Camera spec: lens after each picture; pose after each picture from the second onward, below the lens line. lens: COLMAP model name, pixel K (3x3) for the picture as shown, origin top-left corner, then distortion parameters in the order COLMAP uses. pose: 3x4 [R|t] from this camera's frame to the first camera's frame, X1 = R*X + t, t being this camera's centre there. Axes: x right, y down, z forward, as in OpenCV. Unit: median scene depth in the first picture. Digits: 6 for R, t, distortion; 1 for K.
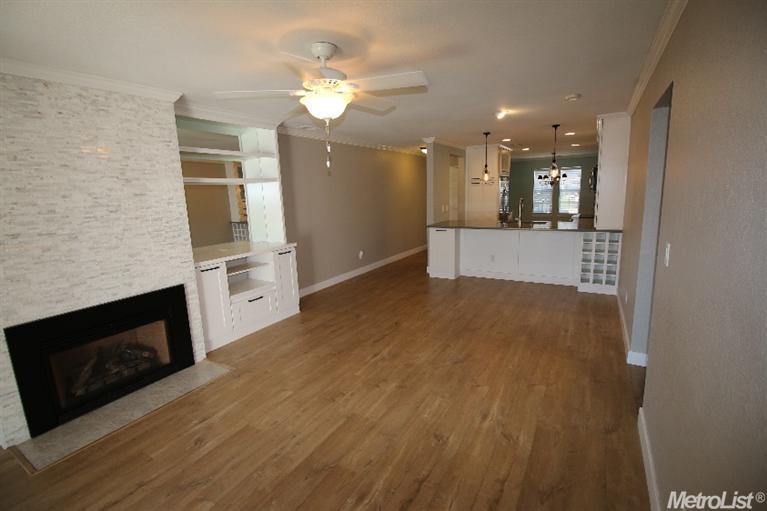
lens RADIAL K [[358.2, 0, 383.5], [0, 358.2, 255.5], [0, 0, 1]] dist [-0.002082, -0.000465]
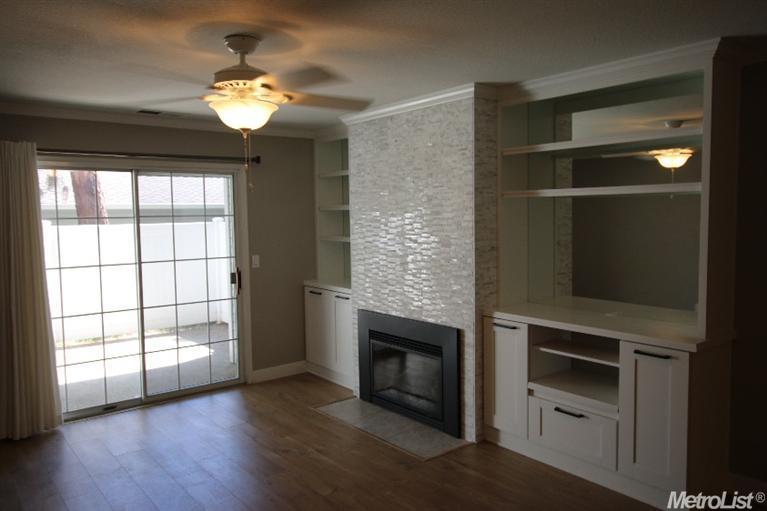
lens RADIAL K [[594.5, 0, 383.5], [0, 594.5, 255.5], [0, 0, 1]] dist [0.005453, 0.000834]
pose [[-0.356876, 0.120282, -0.926376, 0.723577], [-0.137270, 0.974158, 0.179368, -0.307255], [0.924011, 0.191176, -0.331143, 1.343117]]
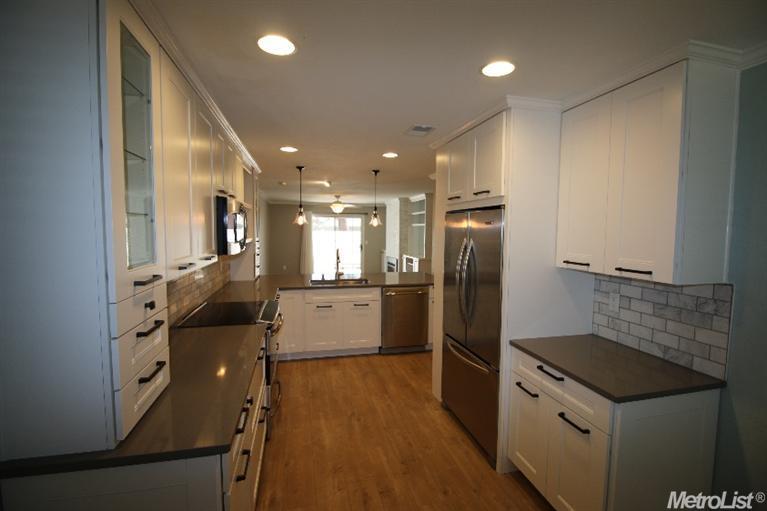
lens RADIAL K [[358.2, 0, 383.5], [0, 358.2, 255.5], [0, 0, 1]] dist [-0.002082, -0.000465]
pose [[-0.714659, 0.094083, -0.693117, 1.774143], [-0.100505, 0.966818, 0.234863, -0.714542], [0.692215, 0.237509, -0.681490, 3.247140]]
